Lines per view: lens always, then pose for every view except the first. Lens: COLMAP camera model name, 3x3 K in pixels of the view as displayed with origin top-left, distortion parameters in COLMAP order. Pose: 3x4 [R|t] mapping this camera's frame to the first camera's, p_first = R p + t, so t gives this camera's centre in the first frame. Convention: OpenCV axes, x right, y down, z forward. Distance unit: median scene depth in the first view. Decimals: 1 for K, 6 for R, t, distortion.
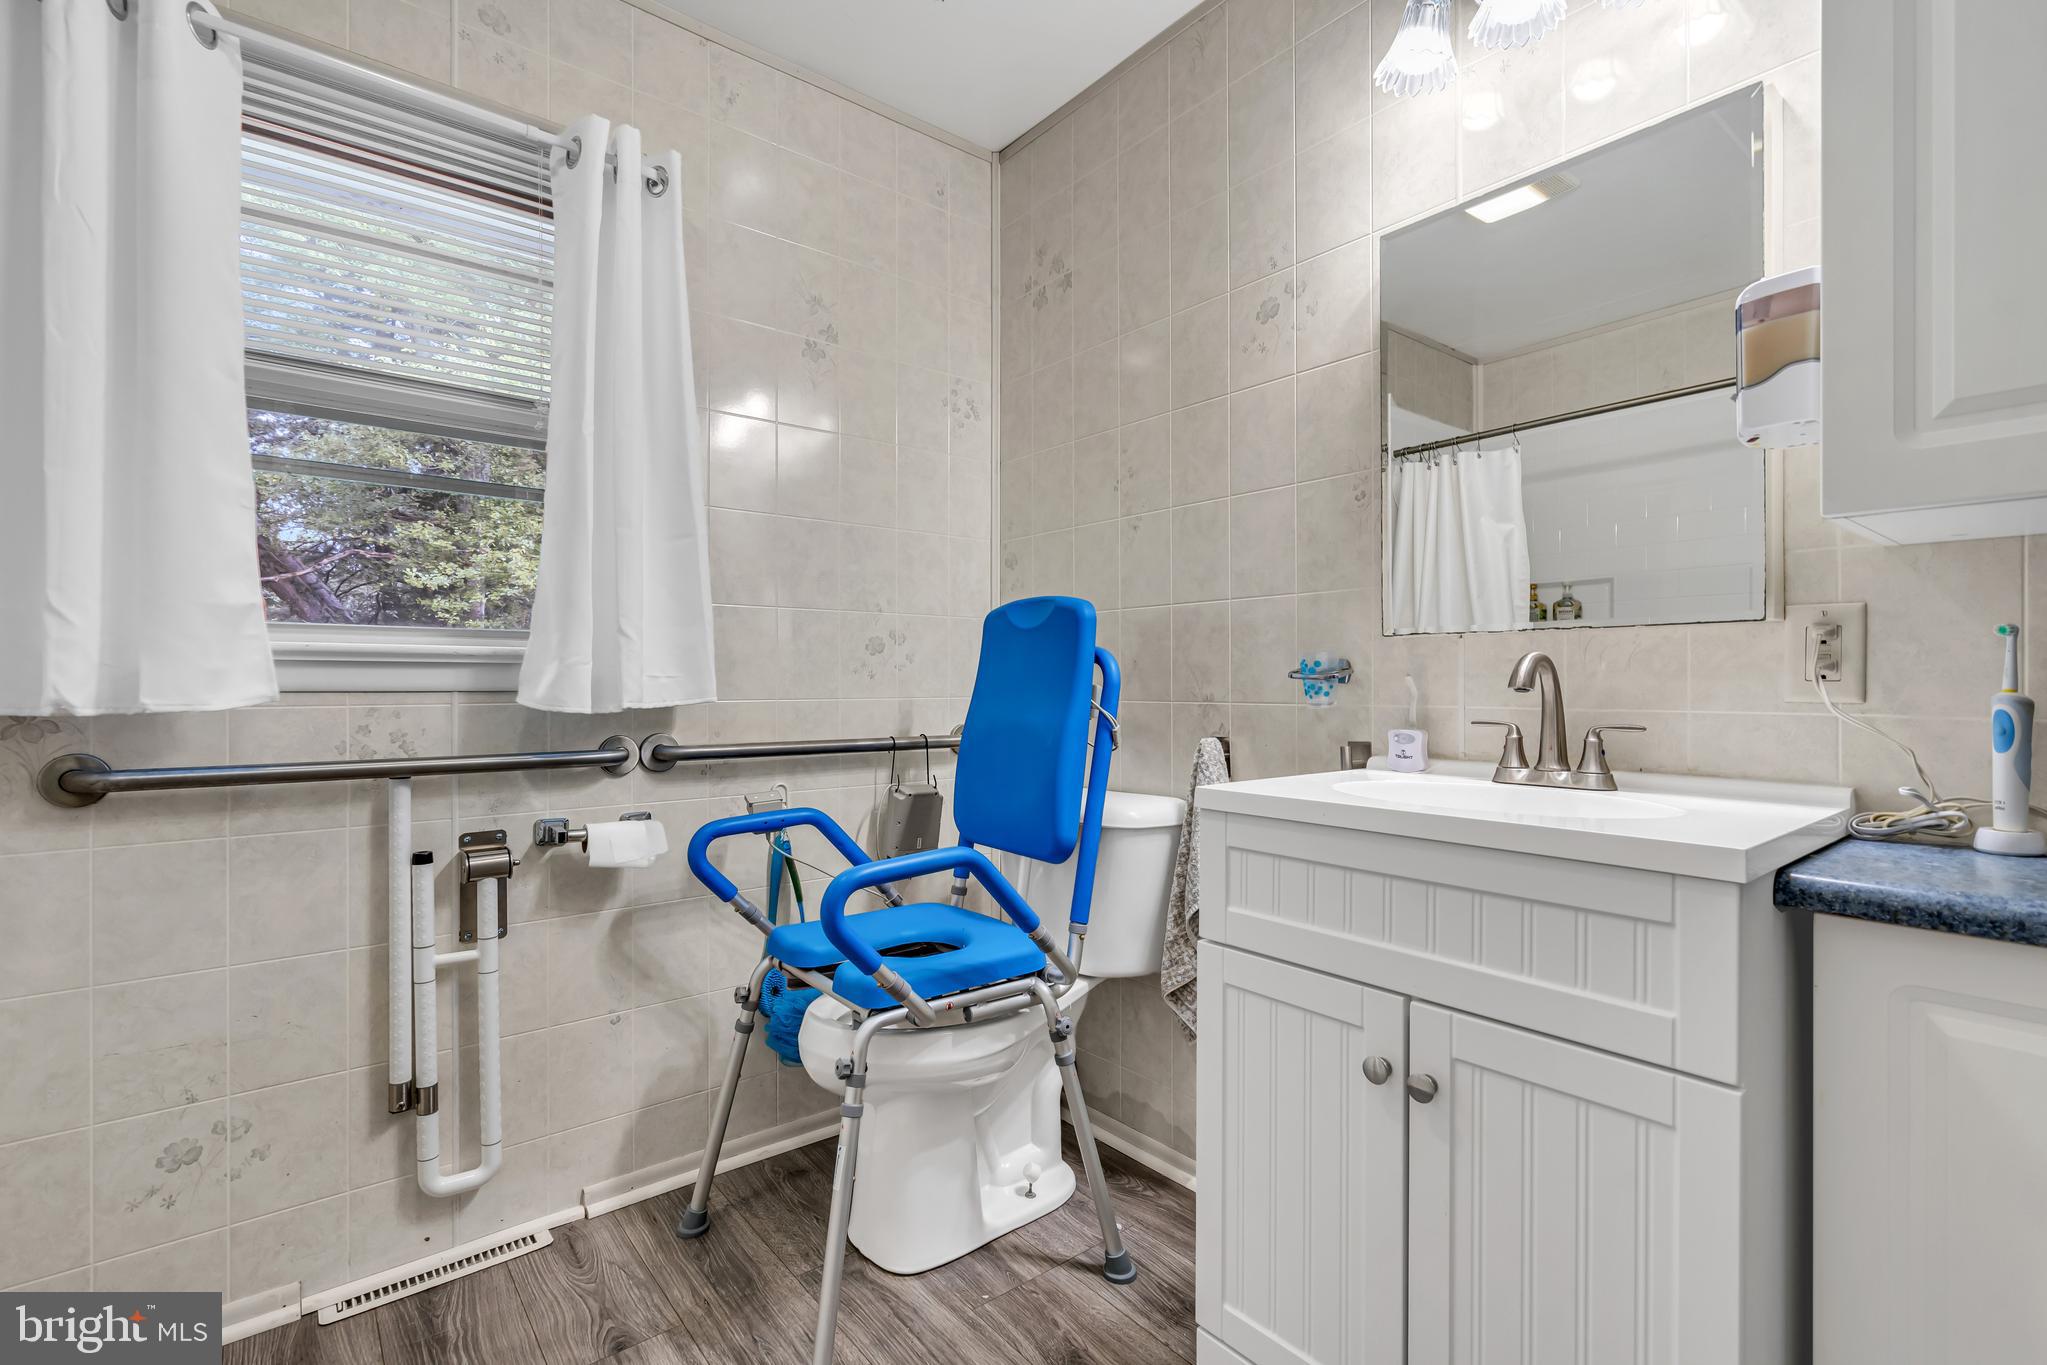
lens RADIAL K [[921.0, 0, 1015.8], [0, 921.0, 676.9], [0, 0, 1]] dist [-0.001486, 0.000611]
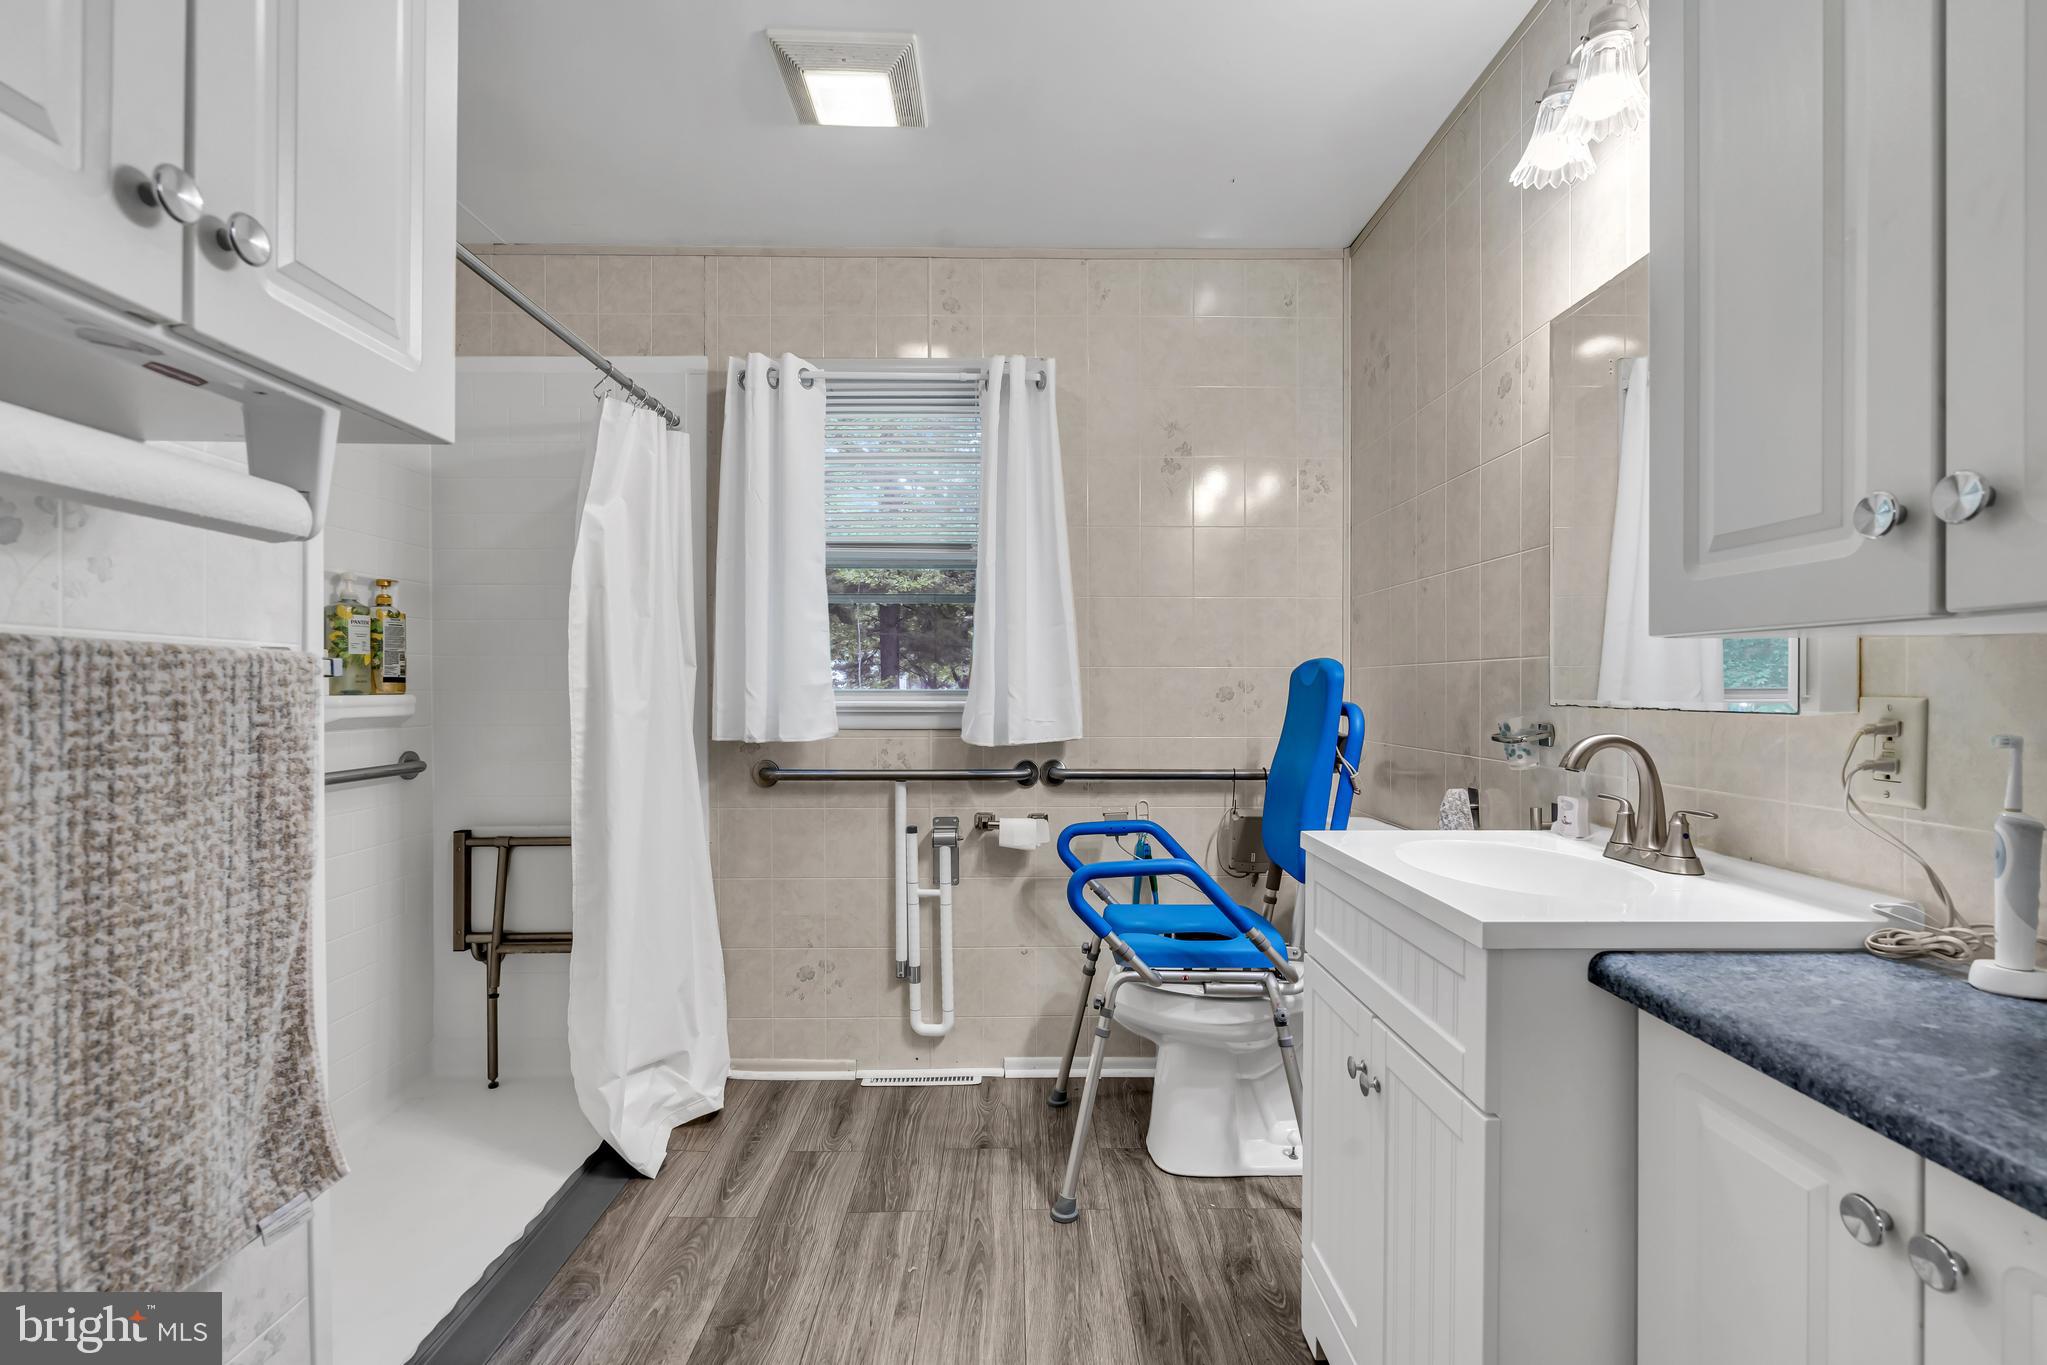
lens RADIAL K [[921.0, 0, 1031.5], [0, 921.0, 688.9], [0, 0, 1]] dist [-0.001486, 0.000611]
pose [[0.787244, 0.001817, -0.616639, 0.538635], [0.004120, 0.999958, 0.008205, -0.069271], [0.616628, -0.009000, 0.787204, -0.173381]]
